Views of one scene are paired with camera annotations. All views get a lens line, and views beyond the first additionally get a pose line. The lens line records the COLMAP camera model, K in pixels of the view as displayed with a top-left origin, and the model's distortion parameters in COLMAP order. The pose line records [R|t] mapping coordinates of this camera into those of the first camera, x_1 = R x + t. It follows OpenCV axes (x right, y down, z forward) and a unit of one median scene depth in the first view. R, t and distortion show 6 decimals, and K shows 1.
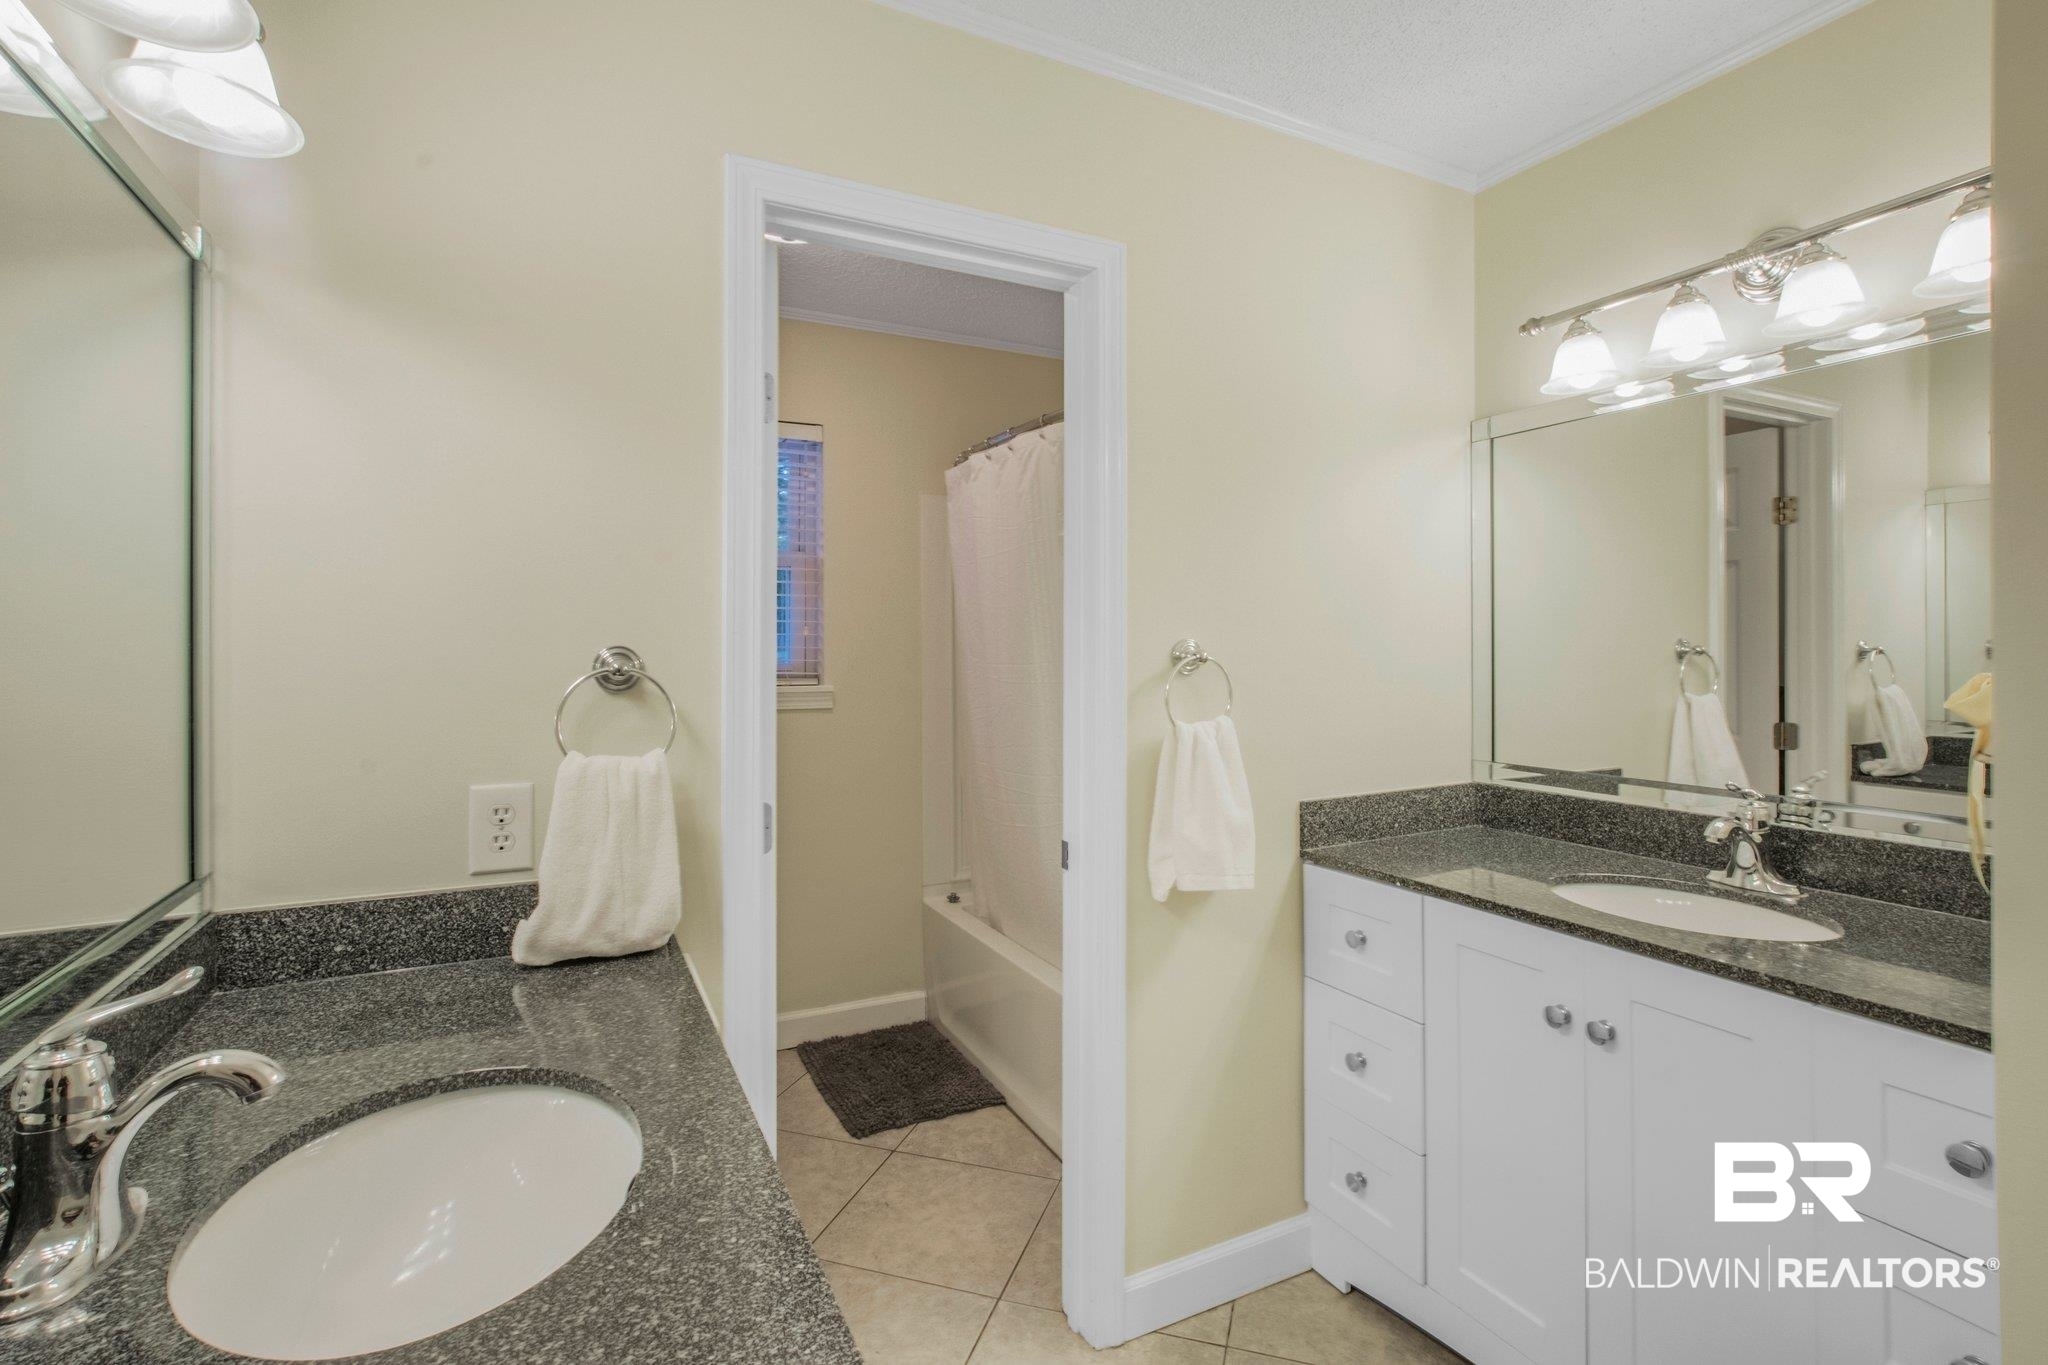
lens RADIAL K [[939.8, 0, 1042.4], [0, 939.8, 666.3], [0, 0, 1]] dist [-0.005280, 0.003400]
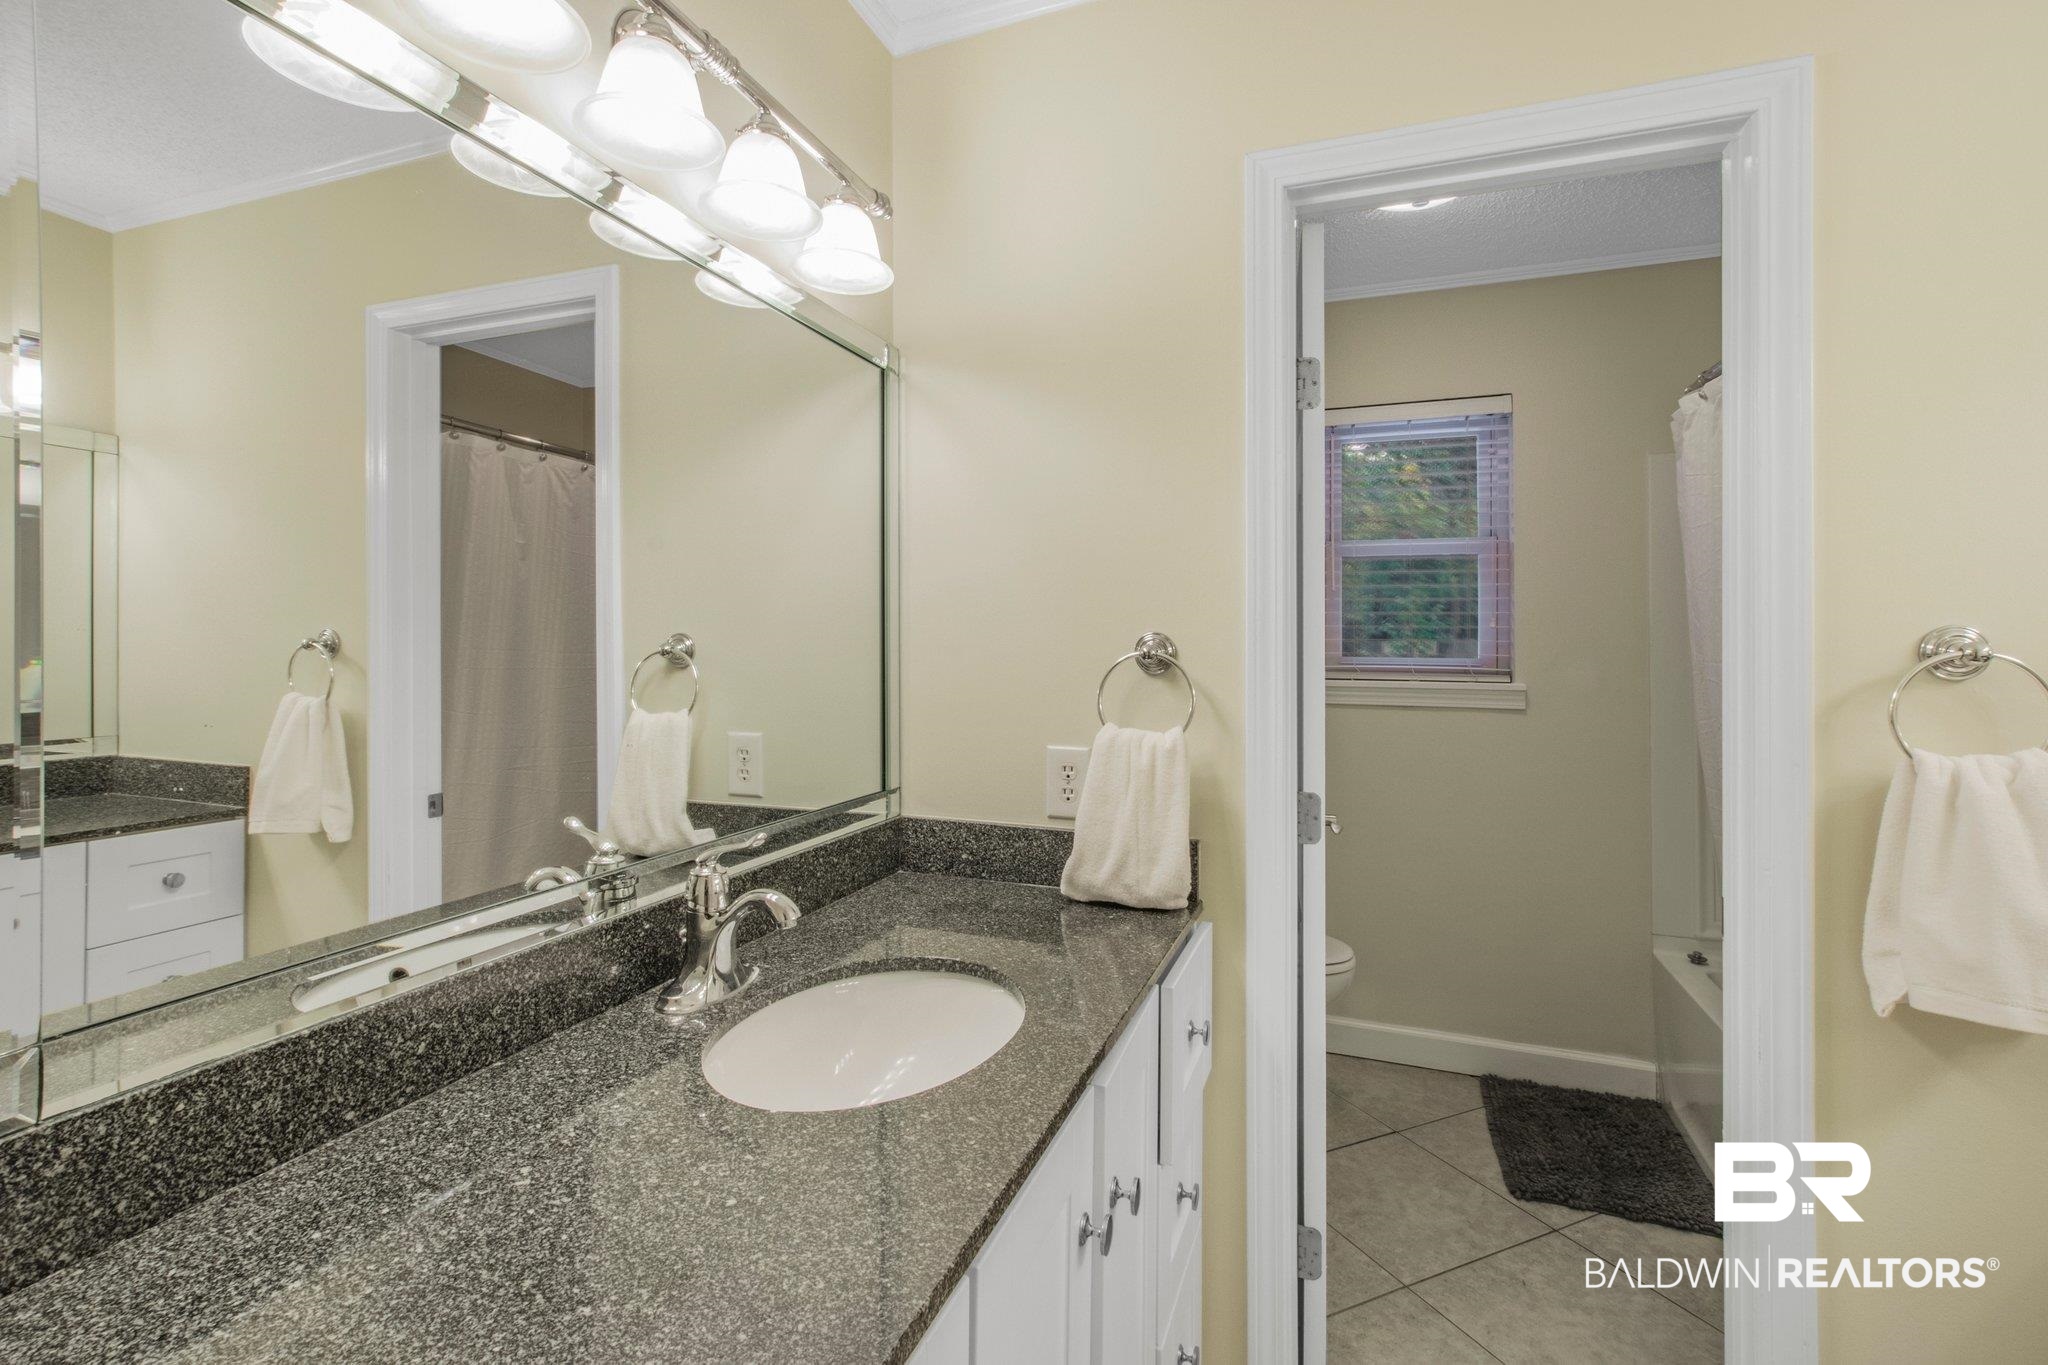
lens RADIAL K [[939.8, 0, 1039.0], [0, 939.8, 661.3], [0, 0, 1]] dist [-0.005280, 0.003400]
pose [[0.680755, 0.021147, -0.732205, 0.206170], [-0.023402, 0.999701, 0.007115, 0.006036], [0.732137, 0.012292, 0.681047, 0.104517]]
